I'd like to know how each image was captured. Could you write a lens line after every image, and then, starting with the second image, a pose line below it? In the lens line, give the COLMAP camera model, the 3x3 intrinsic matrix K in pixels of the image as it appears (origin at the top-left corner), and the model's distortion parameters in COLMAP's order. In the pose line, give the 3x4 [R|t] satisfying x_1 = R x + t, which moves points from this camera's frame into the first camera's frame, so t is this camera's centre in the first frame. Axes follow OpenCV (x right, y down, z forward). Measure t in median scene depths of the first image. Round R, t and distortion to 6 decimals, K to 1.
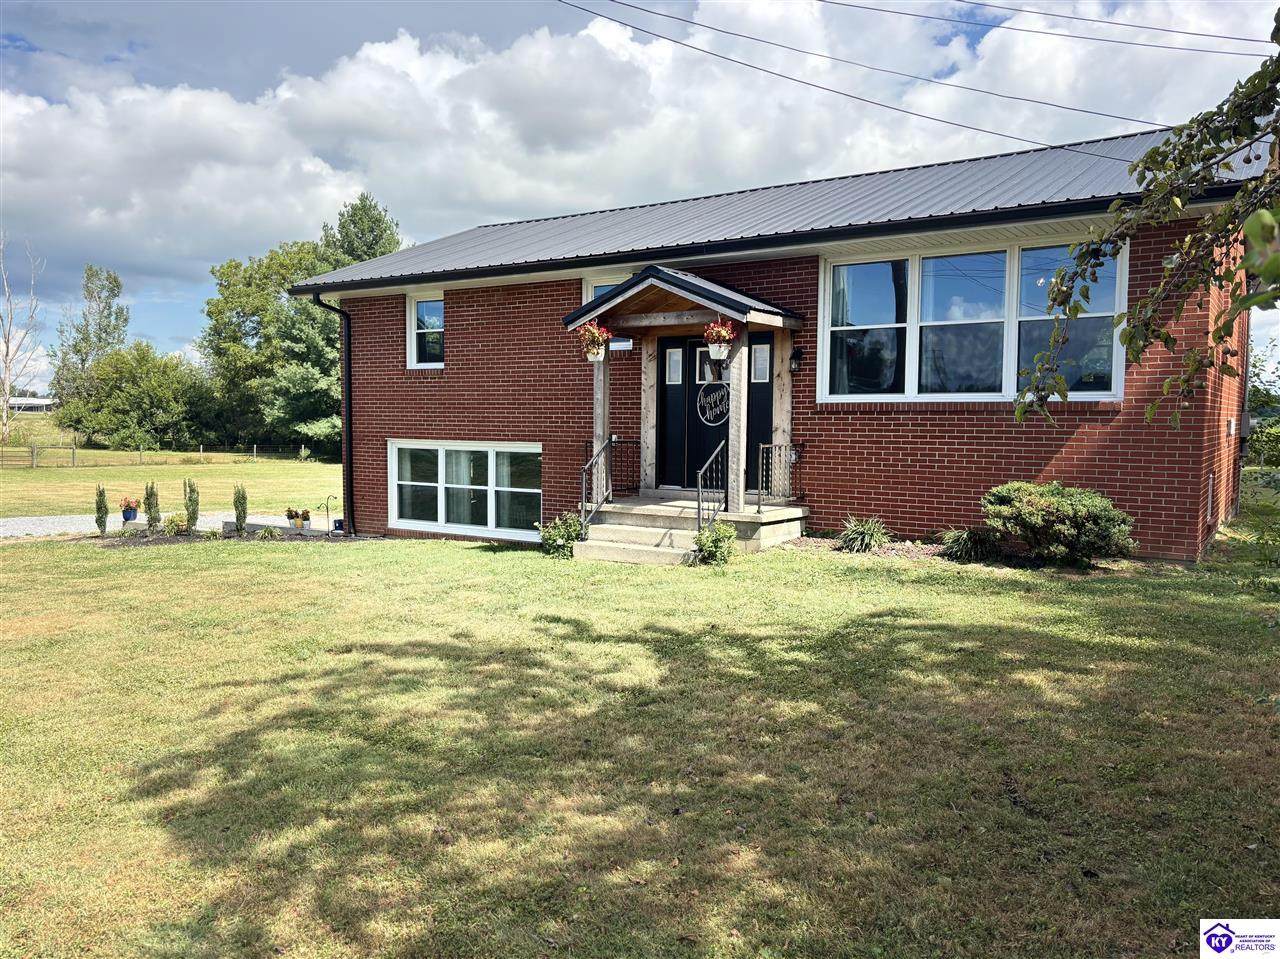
lens RADIAL K [[940.6, 0, 640.0], [0, 940.6, 479.5], [0, 0, 1]] dist [0.125835, -0.287427]
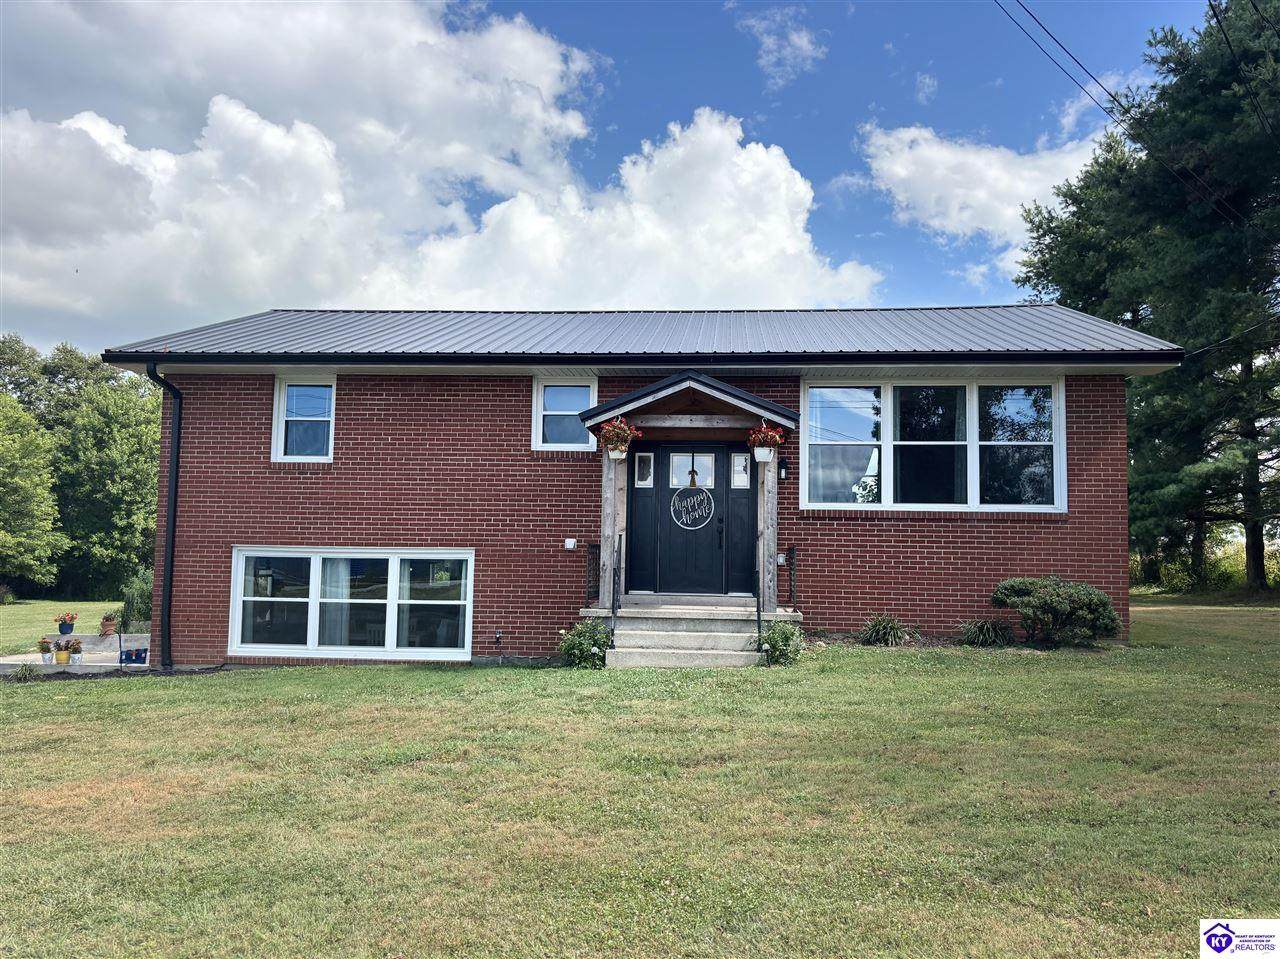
lens RADIAL K [[940.6, 0, 640.0], [0, 940.6, 479.5], [0, 0, 1]] dist [0.125835, -0.287427]
pose [[0.876805, 0.047328, 0.478512, -0.482418], [0.020079, 0.990673, -0.134775, 0.025961], [-0.480427, 0.127779, 0.867676, 0.149868]]
